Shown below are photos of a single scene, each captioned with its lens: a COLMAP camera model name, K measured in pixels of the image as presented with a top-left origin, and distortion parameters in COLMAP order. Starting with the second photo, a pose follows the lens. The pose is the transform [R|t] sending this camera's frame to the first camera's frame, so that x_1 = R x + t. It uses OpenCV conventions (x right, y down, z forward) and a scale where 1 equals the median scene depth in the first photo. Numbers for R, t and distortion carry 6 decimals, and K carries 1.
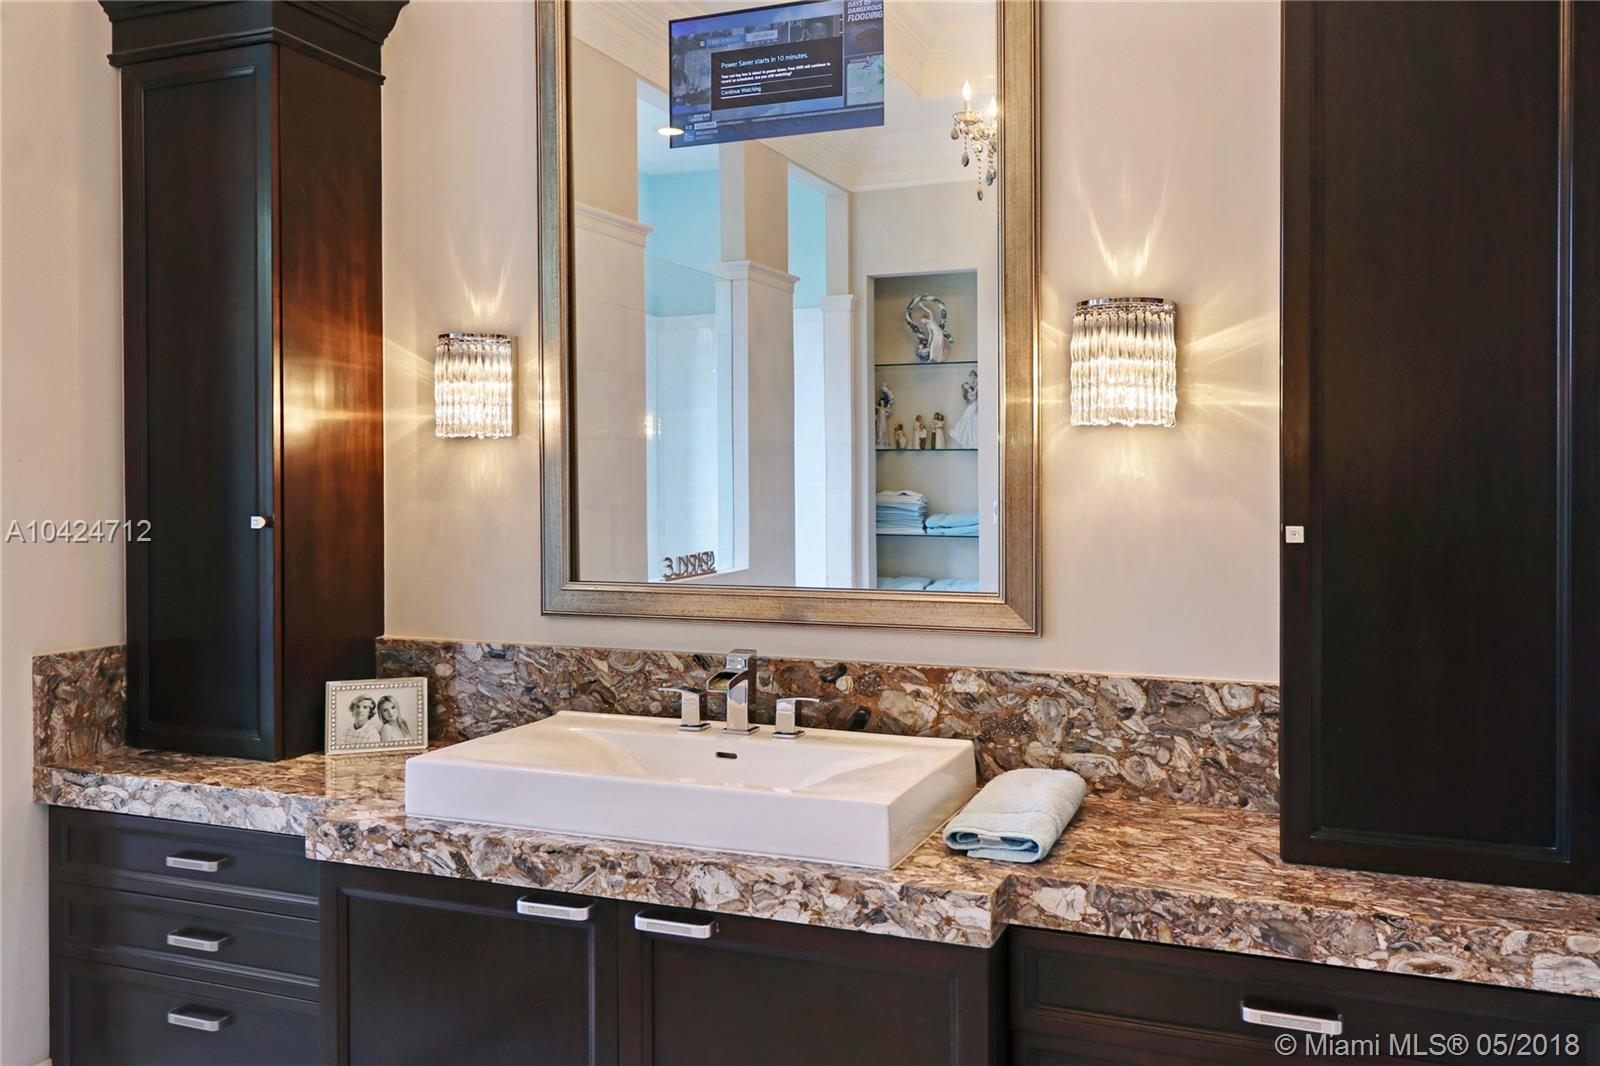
lens RADIAL K [[1269.8, 0, 802.2], [0, 1269.8, 490.6], [0, 0, 1]] dist [0.015362, 0.001779]
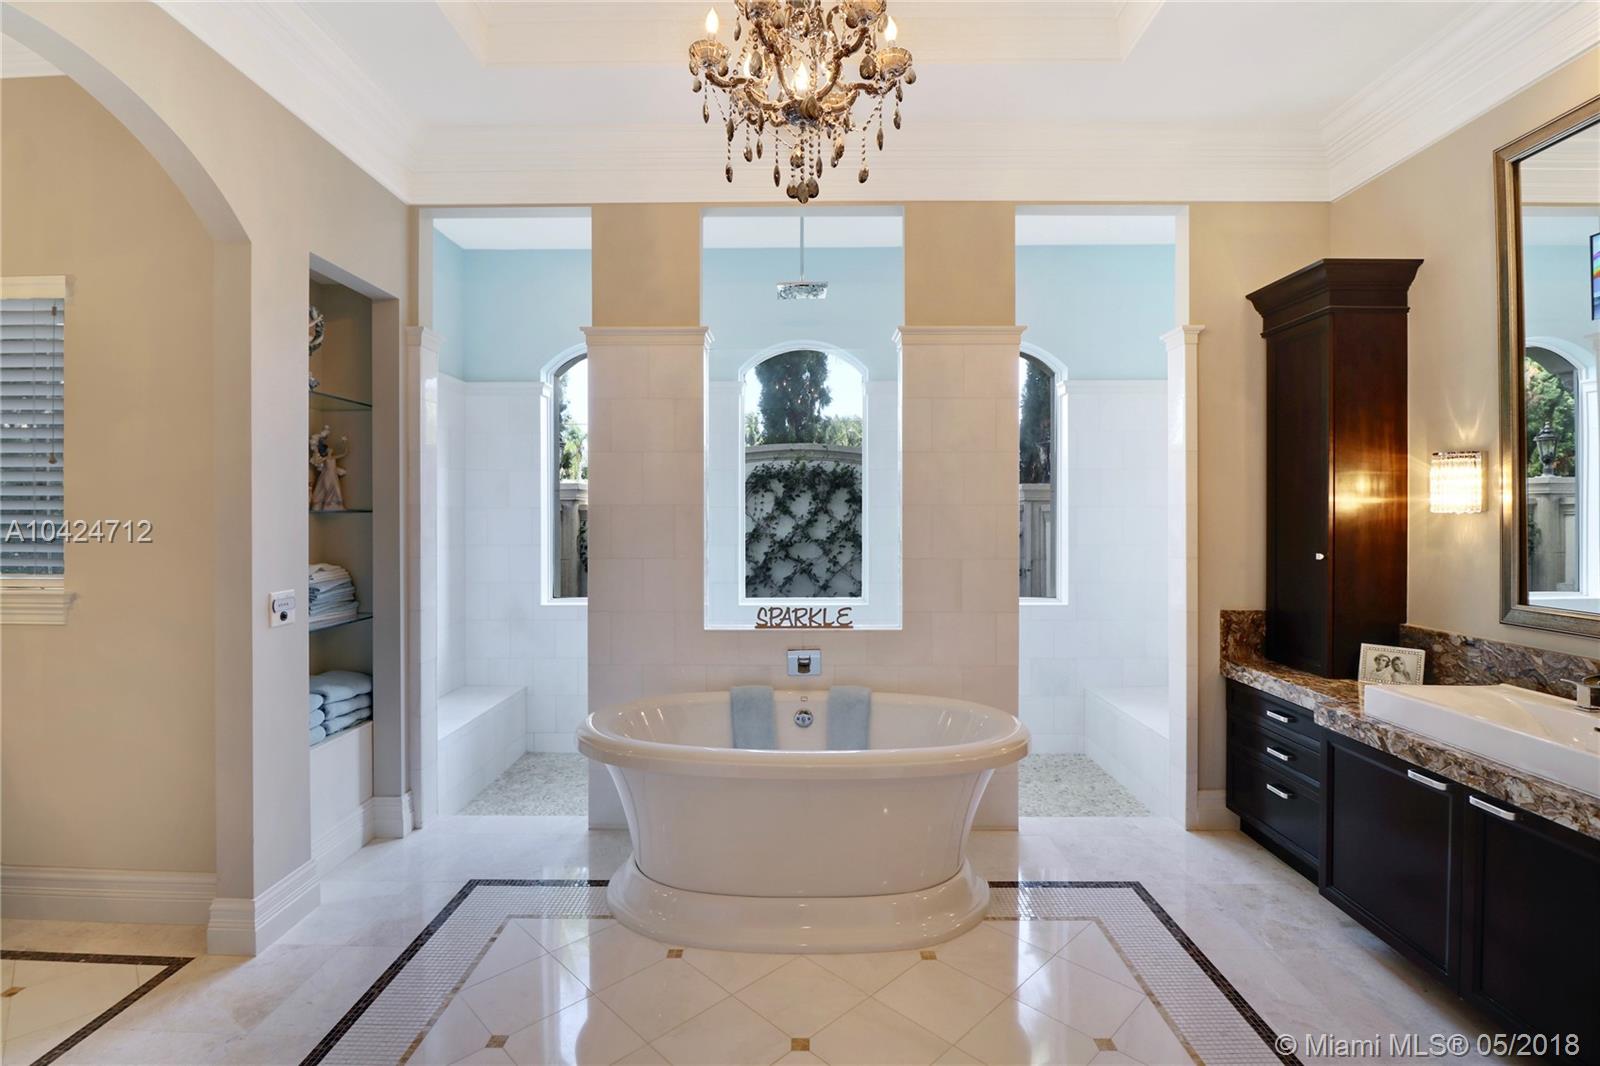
lens RADIAL K [[719.3, 0, 800.0], [0, 719.3, 533.0], [0, 0, 1]] dist [-0.000782, -0.000328]
pose [[0.352800, 0.023539, -0.935403, 0.336725], [-0.009276, 0.999722, 0.021659, -0.028335], [0.935653, 0.001035, 0.352920, -0.152867]]
